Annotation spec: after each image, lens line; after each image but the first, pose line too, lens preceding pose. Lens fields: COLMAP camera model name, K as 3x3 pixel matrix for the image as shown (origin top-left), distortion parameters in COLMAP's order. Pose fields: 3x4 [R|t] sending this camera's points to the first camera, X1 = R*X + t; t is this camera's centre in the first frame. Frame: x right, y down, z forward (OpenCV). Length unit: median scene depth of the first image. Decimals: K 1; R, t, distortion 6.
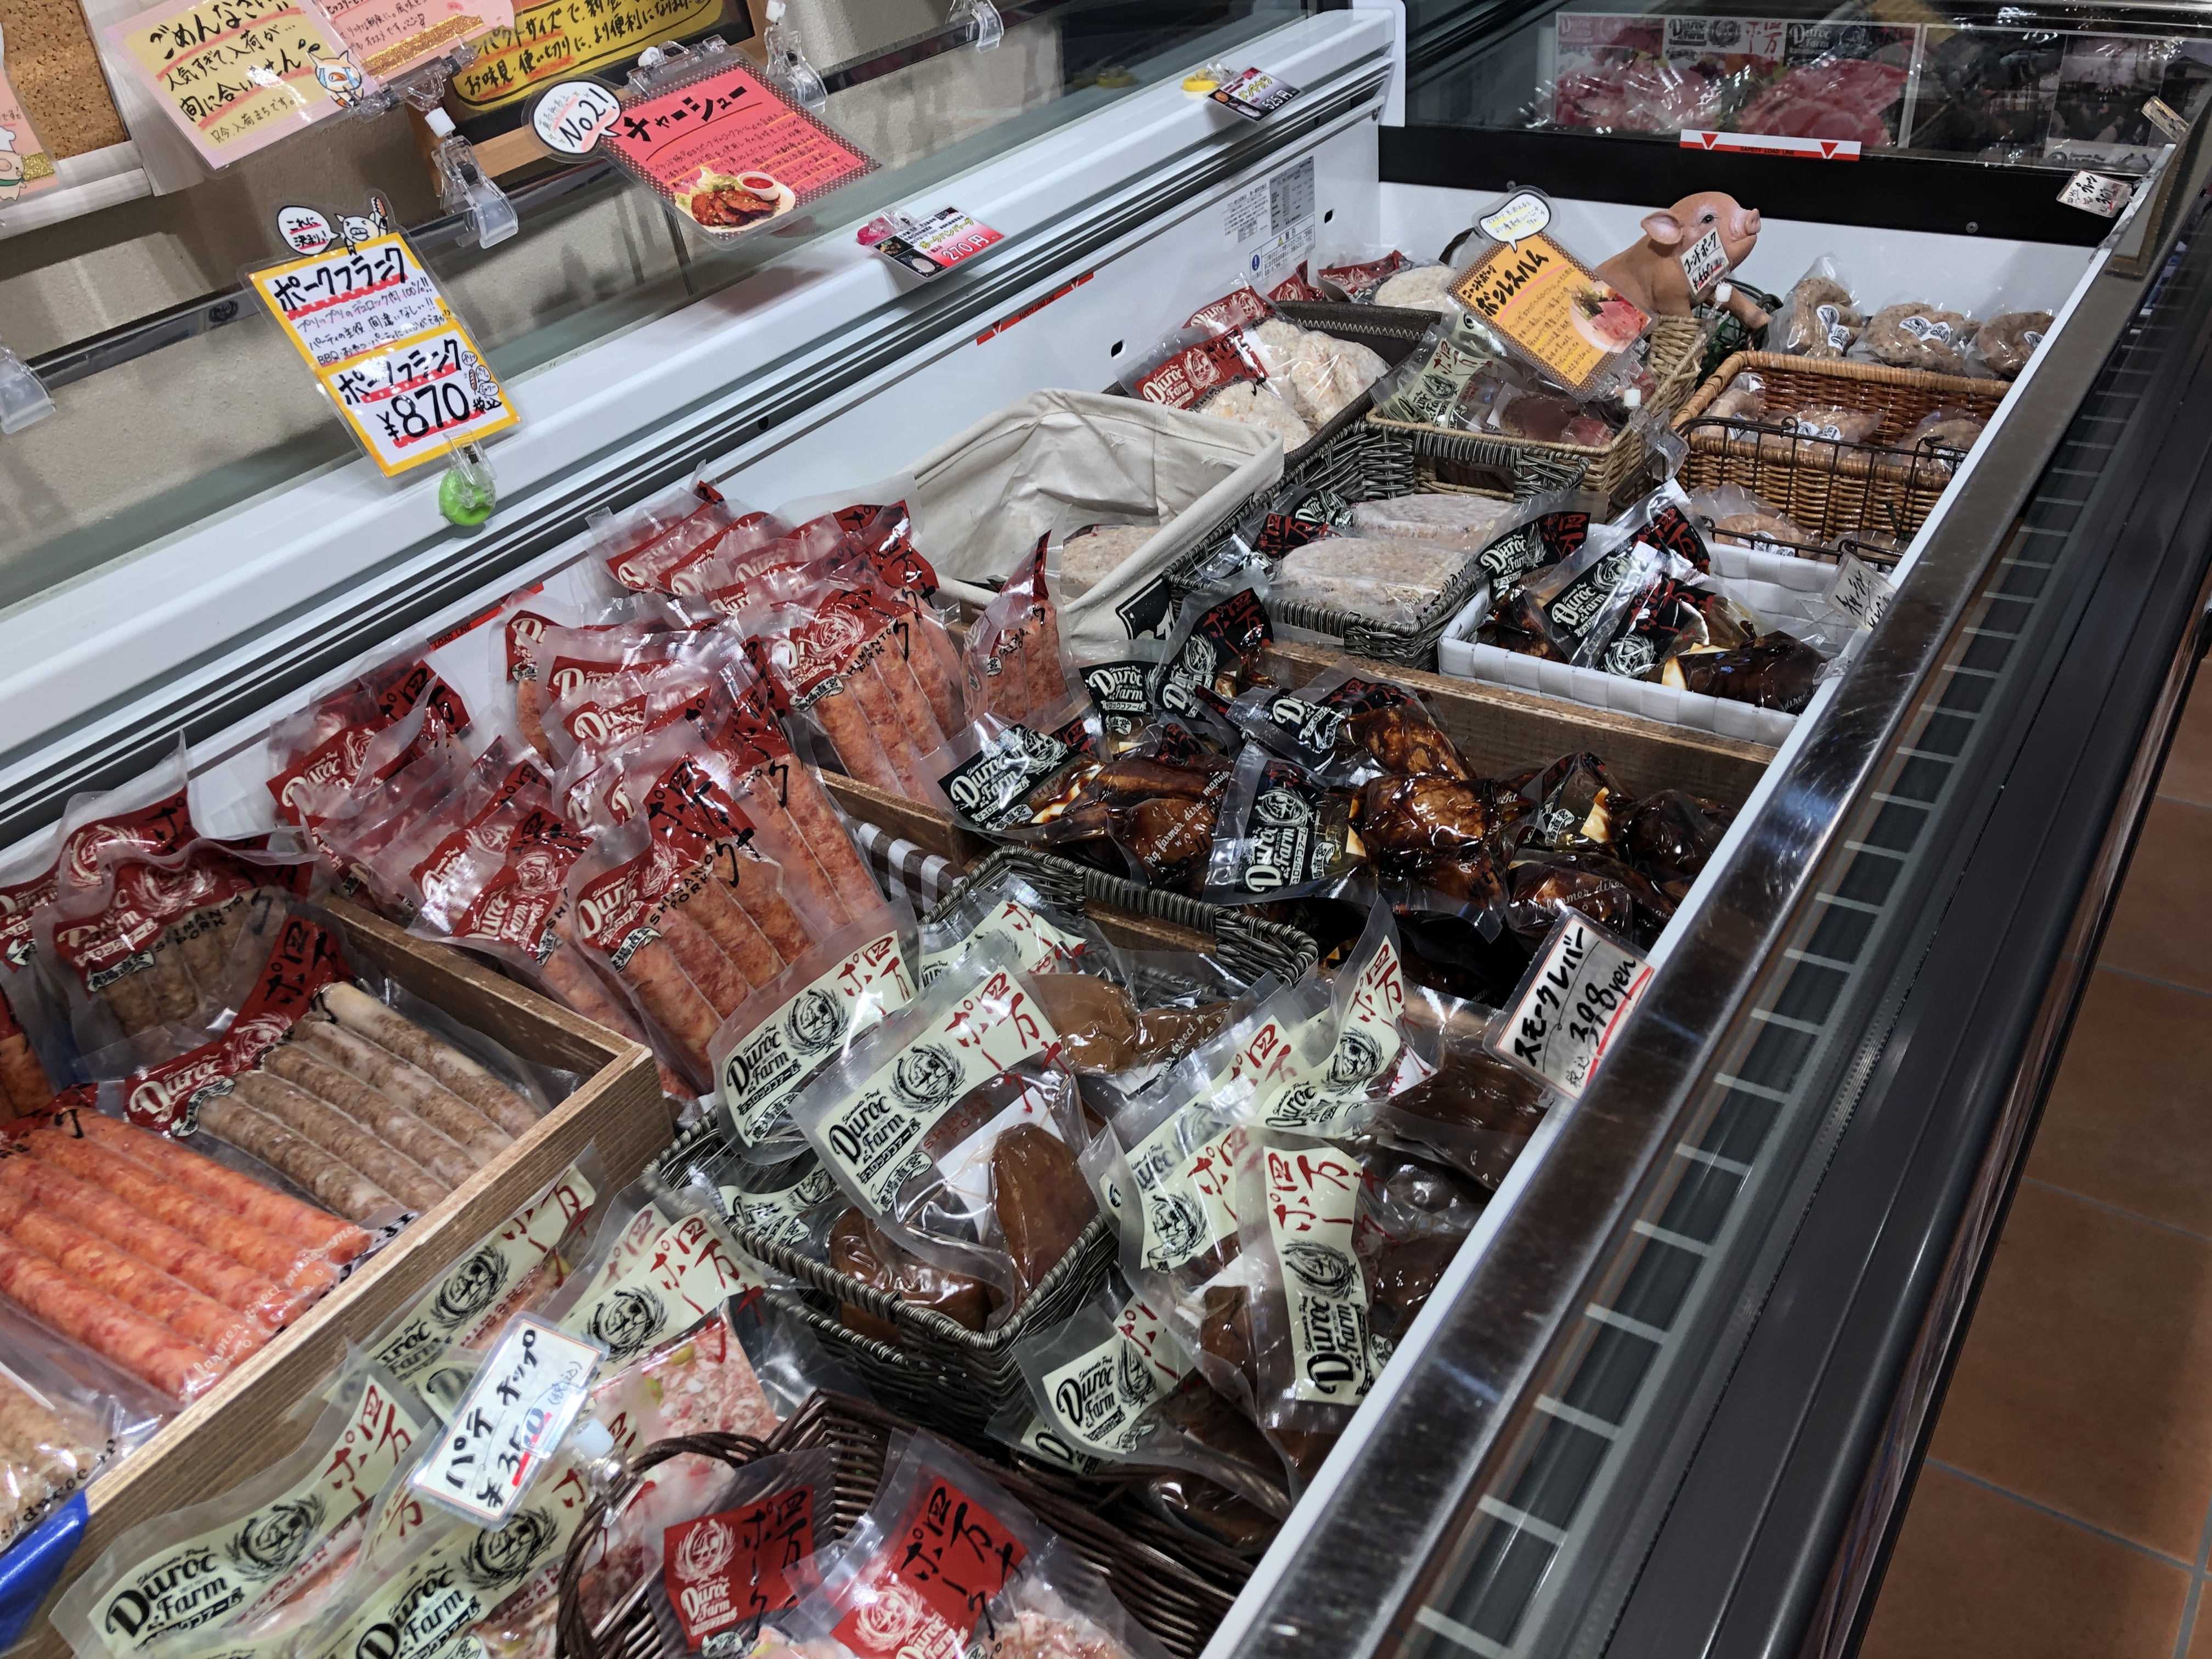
lens RADIAL K [[1738.0, 0, 1106.0], [0, 1738.0, 829.5], [0, 0, 1]] dist [0.068661, -0.196294]
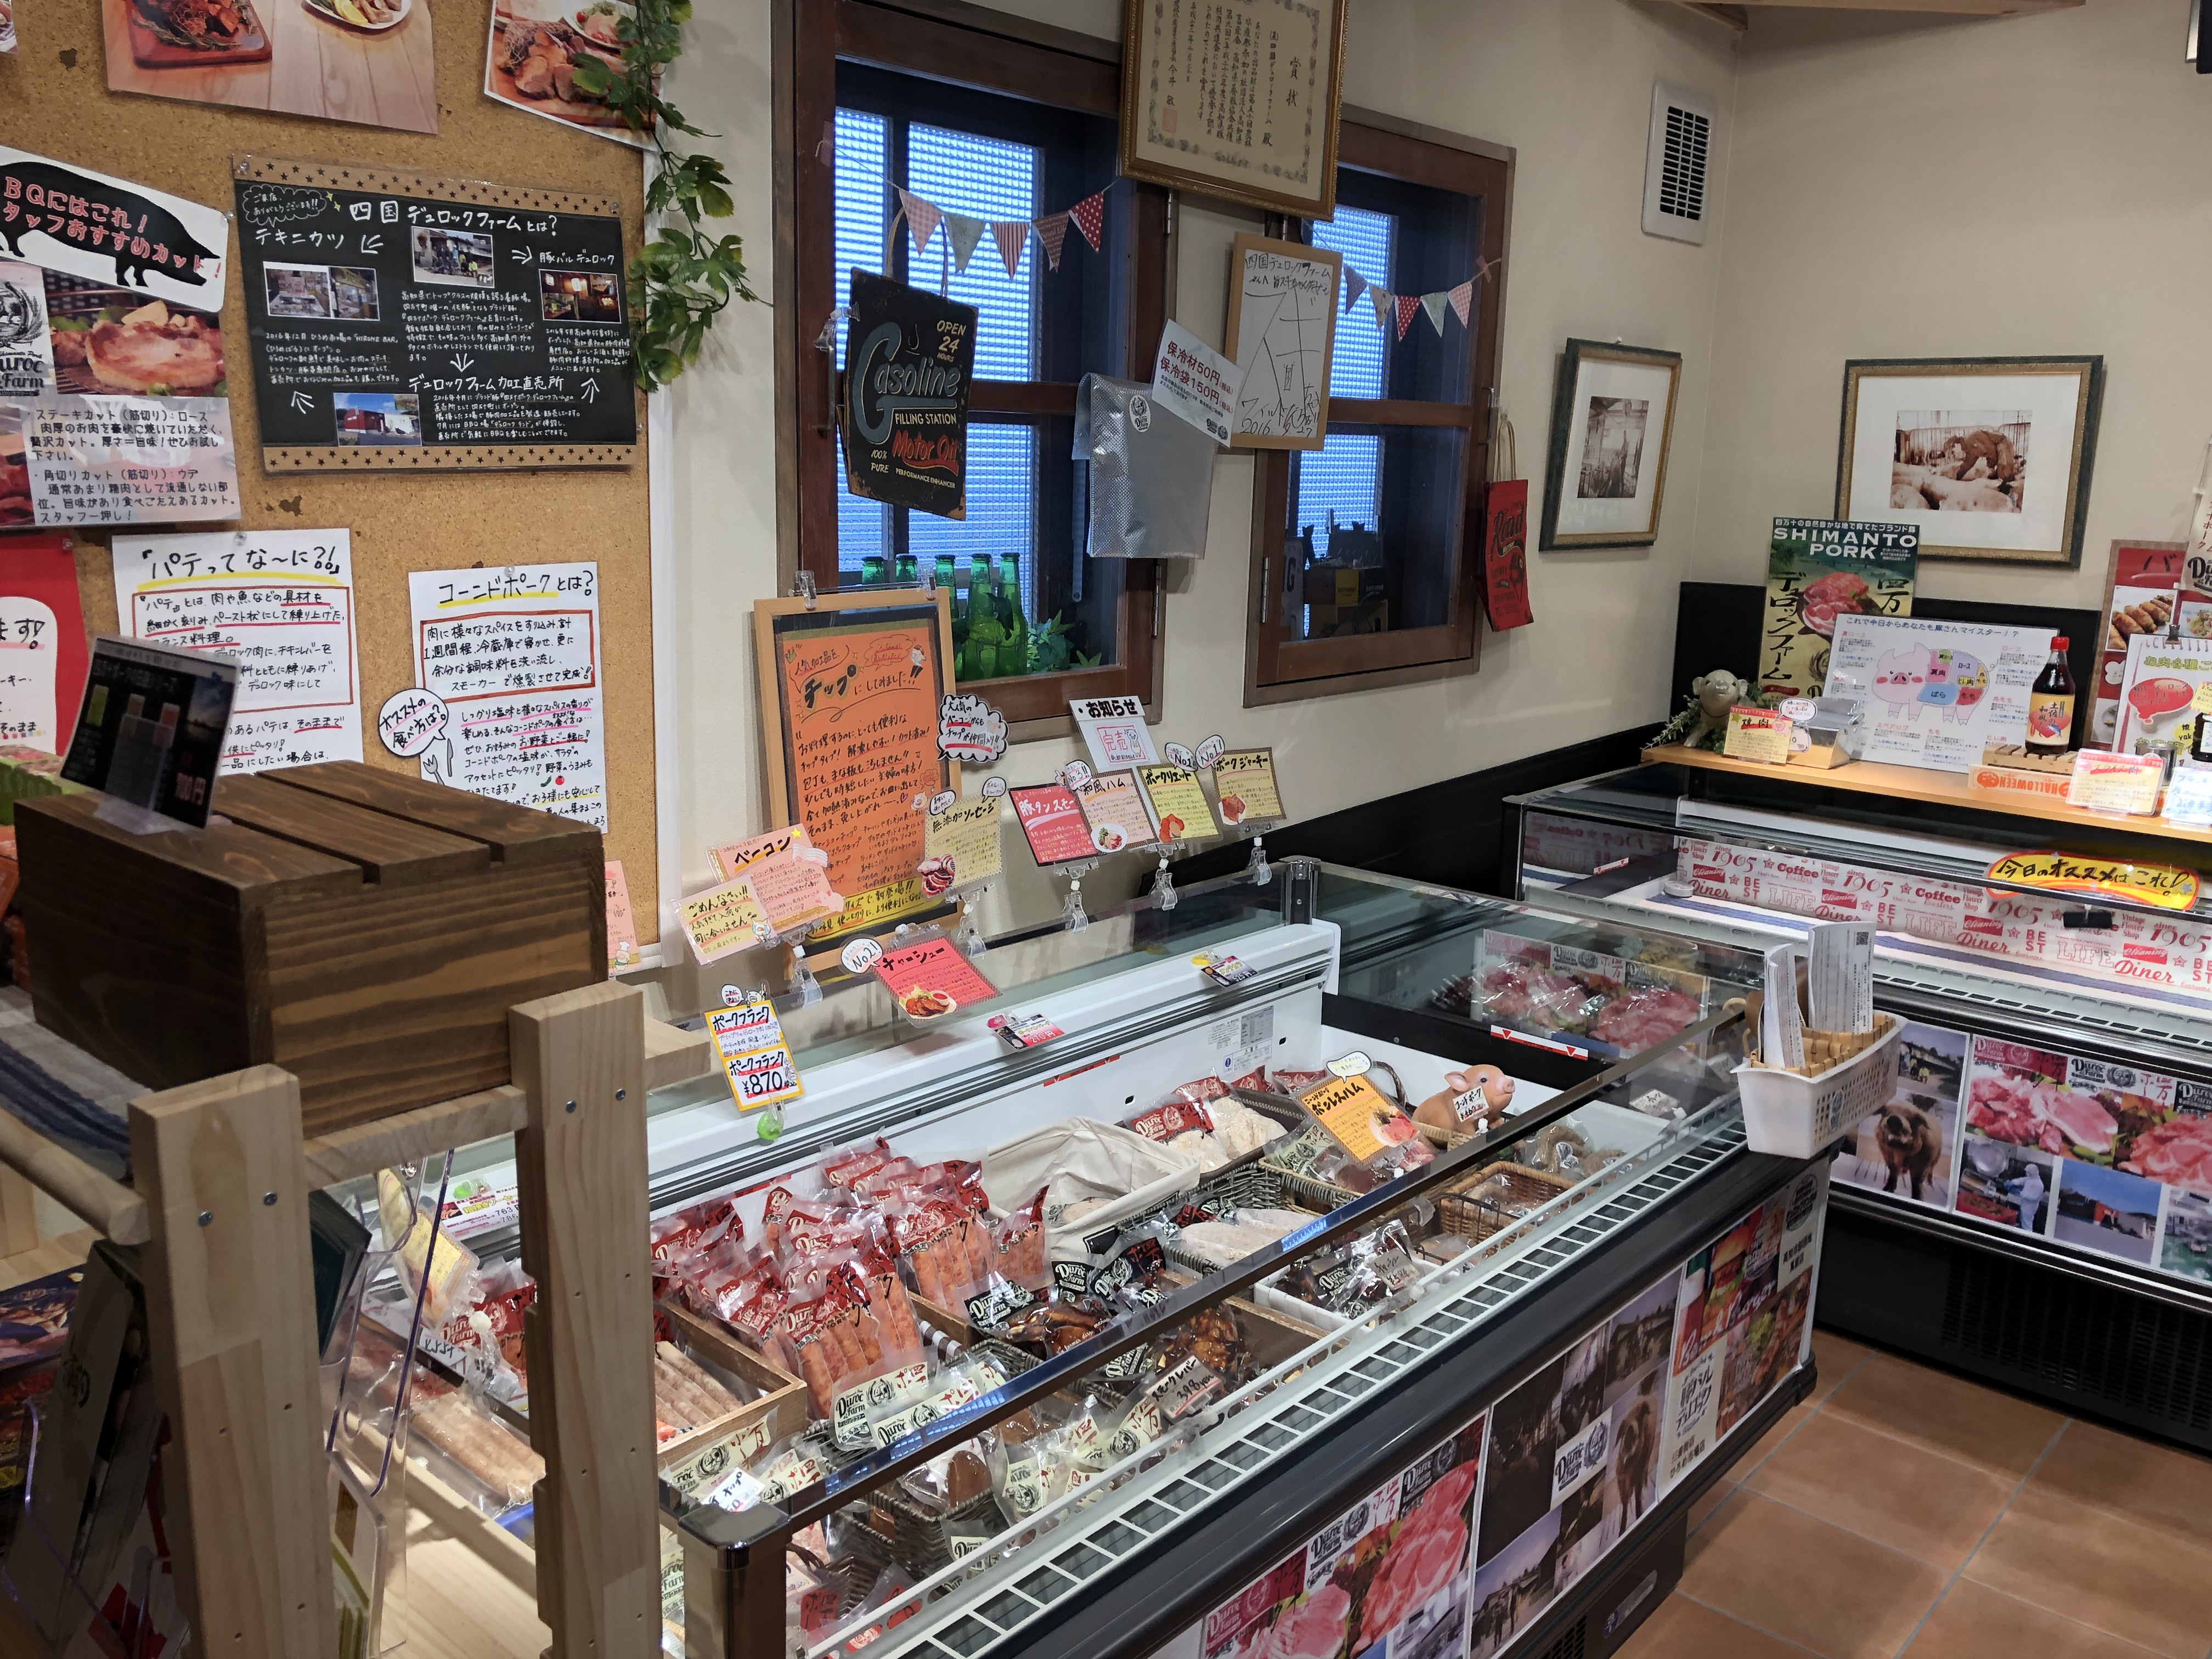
lens RADIAL K [[1782.4, 0, 1106.0], [0, 1782.4, 829.5], [0, 0, 1]] dist [0.208136, -0.001103]
pose [[0.985311, 0.131716, -0.108690, 0.189325], [-0.164085, 0.906564, -0.388866, 0.229417], [0.047315, 0.400989, 0.914860, -0.961090]]
